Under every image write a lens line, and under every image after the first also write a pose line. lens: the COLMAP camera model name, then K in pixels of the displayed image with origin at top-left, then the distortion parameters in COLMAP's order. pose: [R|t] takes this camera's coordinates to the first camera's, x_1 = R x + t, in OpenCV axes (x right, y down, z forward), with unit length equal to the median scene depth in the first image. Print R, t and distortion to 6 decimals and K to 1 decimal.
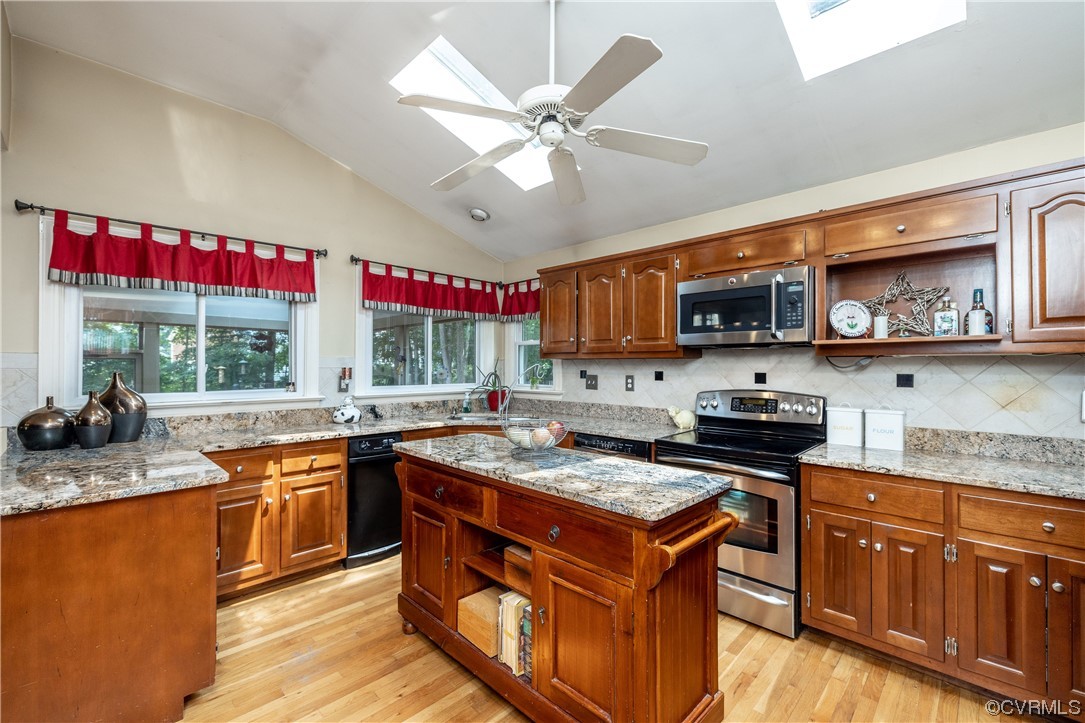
lens RADIAL K [[464.3, 0, 543.3], [0, 464.3, 367.2], [0, 0, 1]] dist [-0.002650, 0.000771]
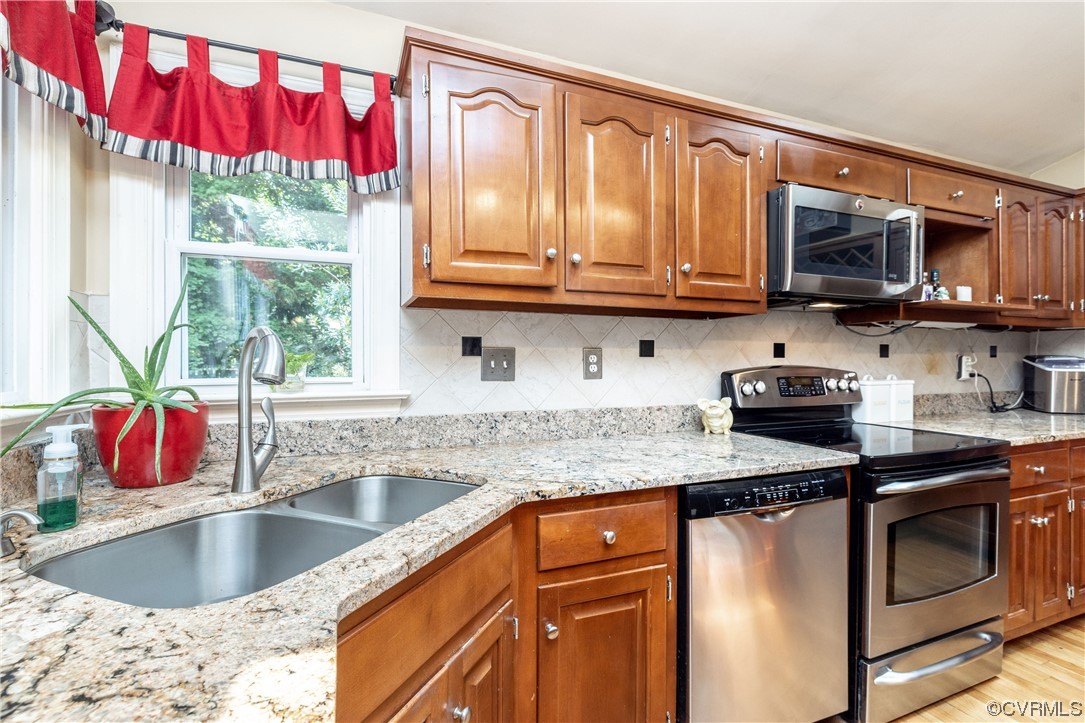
lens RADIAL K [[464.3, 0, 533.9], [0, 464.3, 361.9], [0, 0, 1]] dist [-0.002650, 0.000771]
pose [[0.407421, 0.000099, 0.913240, -0.267002], [0.005335, 0.999983, -0.002488, 0.029900], [-0.913225, 0.005886, 0.407414, 0.750104]]
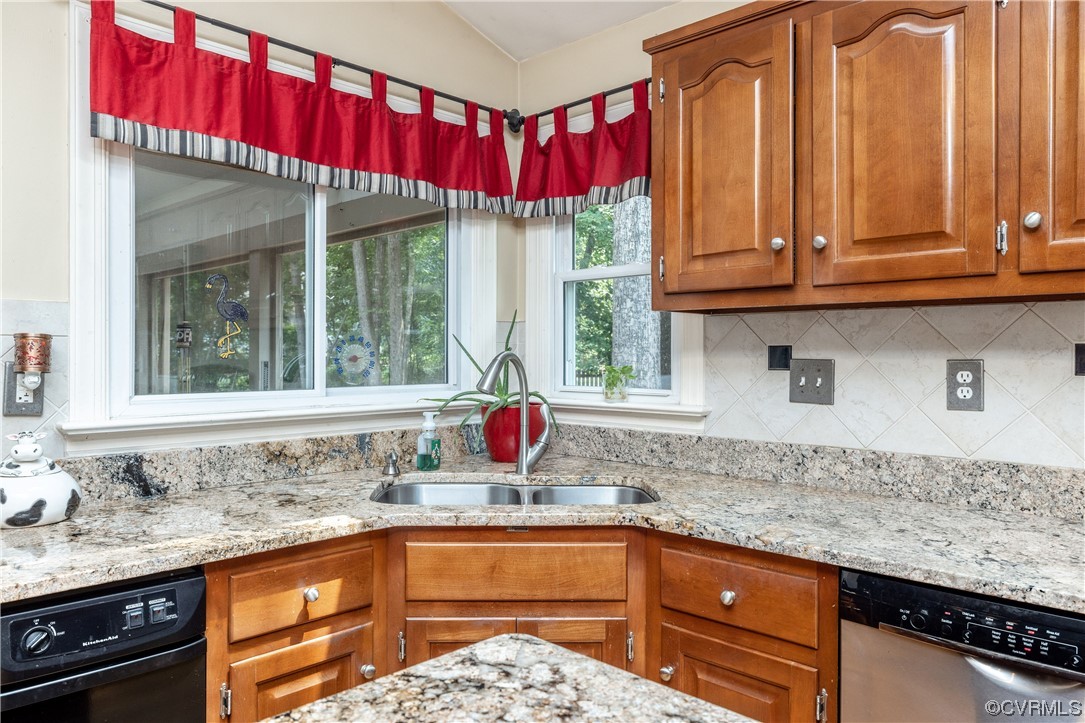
lens RADIAL K [[773.0, 0, 541.3], [0, 773.0, 359.4], [0, 0, 1]] dist [0.001074, 0.001720]
pose [[0.999926, -0.001750, 0.012002, -0.088777], [0.001681, 0.999982, 0.005771, 0.012701], [-0.012012, -0.005750, 0.999911, 0.431329]]
